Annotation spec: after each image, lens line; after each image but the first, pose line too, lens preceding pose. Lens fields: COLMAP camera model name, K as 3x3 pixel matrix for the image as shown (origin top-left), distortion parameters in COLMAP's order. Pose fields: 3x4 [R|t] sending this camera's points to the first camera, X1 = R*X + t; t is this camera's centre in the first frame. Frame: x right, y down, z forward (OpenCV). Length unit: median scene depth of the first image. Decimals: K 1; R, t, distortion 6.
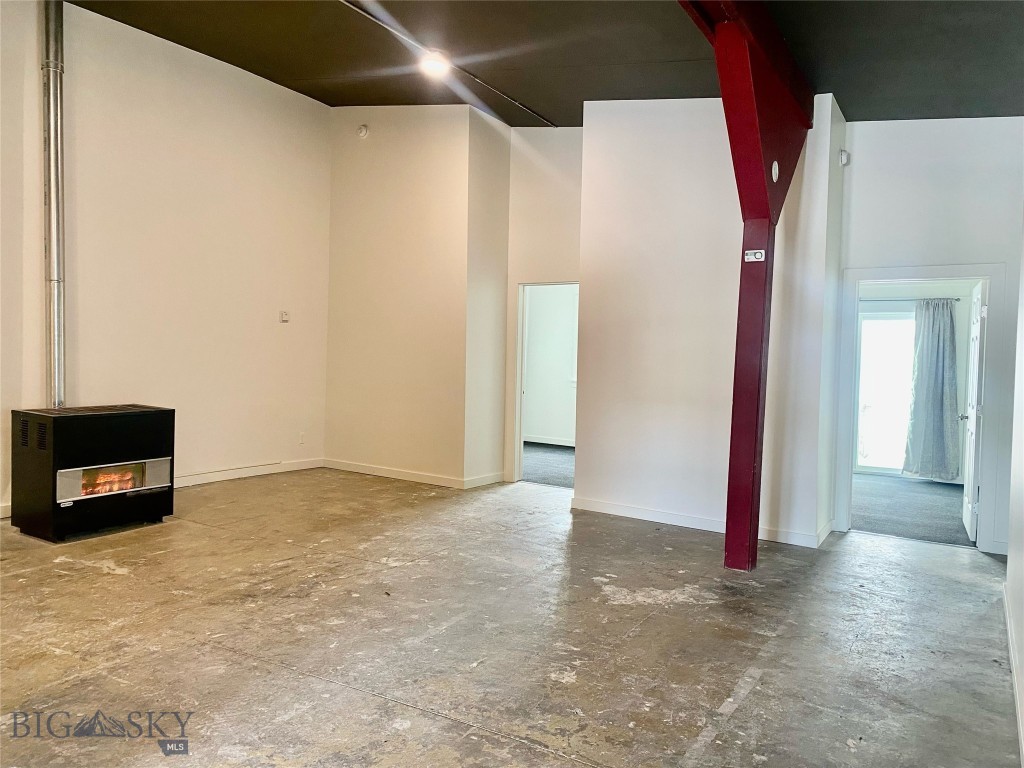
lens RADIAL K [[749.6, 0, 512.0], [0, 749.6, 384.0], [0, 0, 1]] dist [-0.028268, 0.000462]
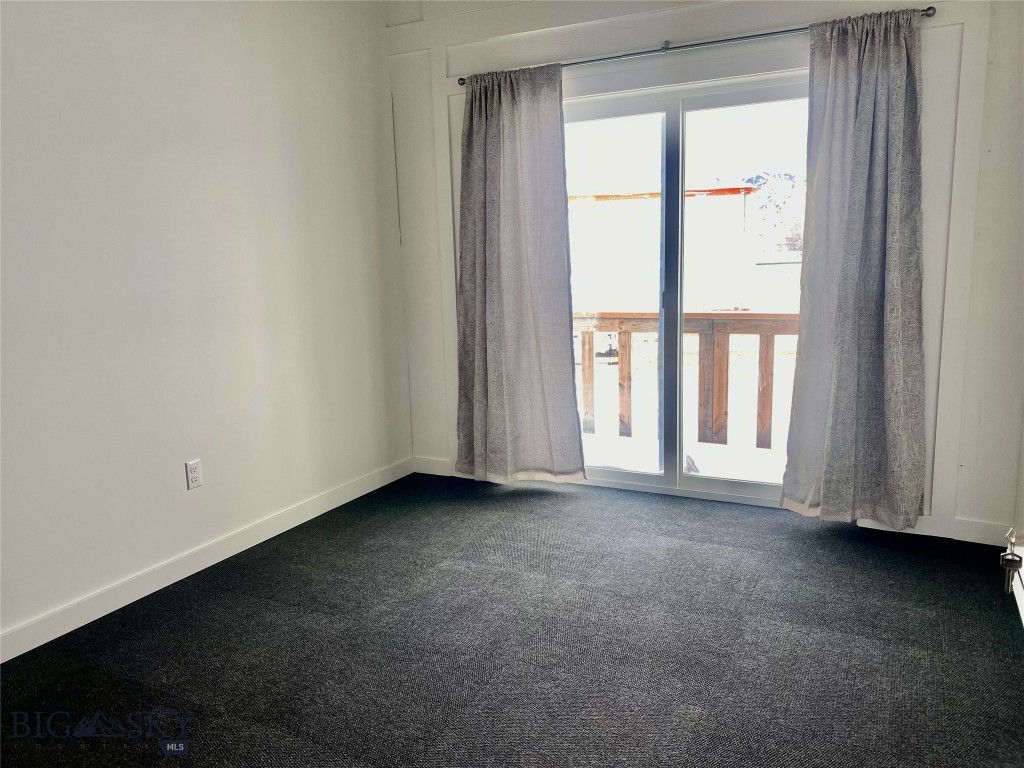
lens RADIAL K [[767.4, 0, 512.0], [0, 767.4, 384.0], [0, 0, 1]] dist [-0.000475, -0.004870]
pose [[0.993644, -0.067741, 0.089904, 0.497477], [0.055535, 0.989702, 0.131930, -0.003791], [-0.097915, -0.126098, 0.987174, 0.878771]]
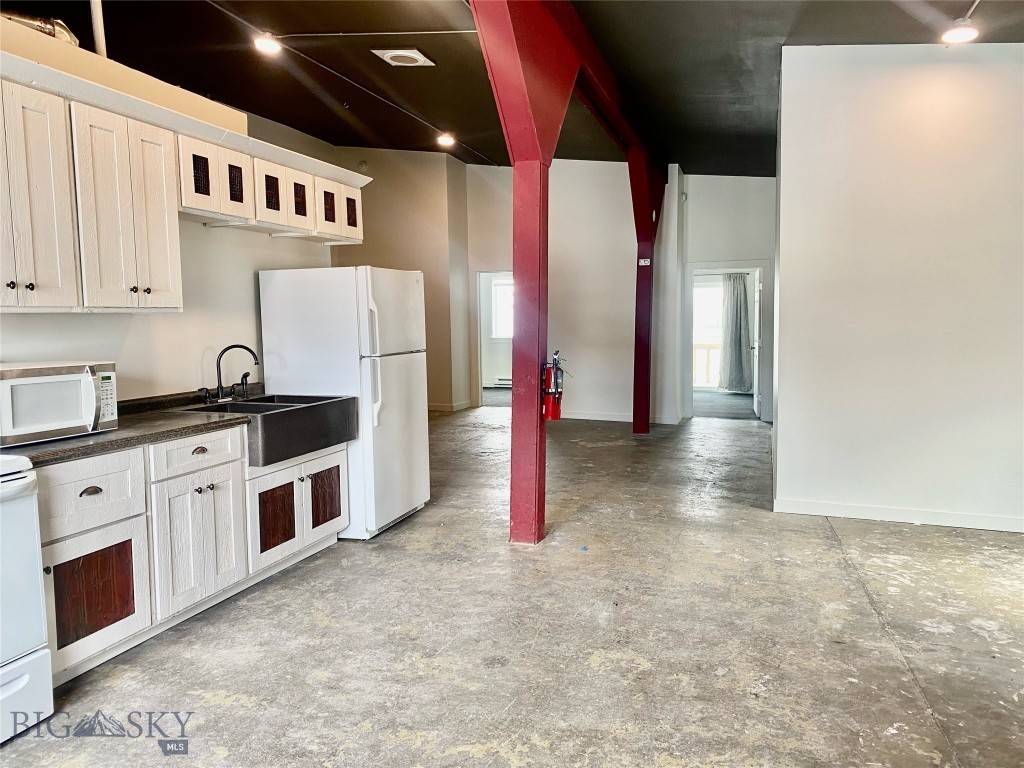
lens RADIAL K [[767.4, 0, 512.0], [0, 767.4, 384.0], [0, 0, 1]] dist [-0.000475, -0.004870]
pose [[0.971464, -0.055575, 0.230585, -0.336503], [0.044231, 0.997556, 0.054082, 0.008420], [-0.233027, -0.042339, 0.971548, -0.585024]]
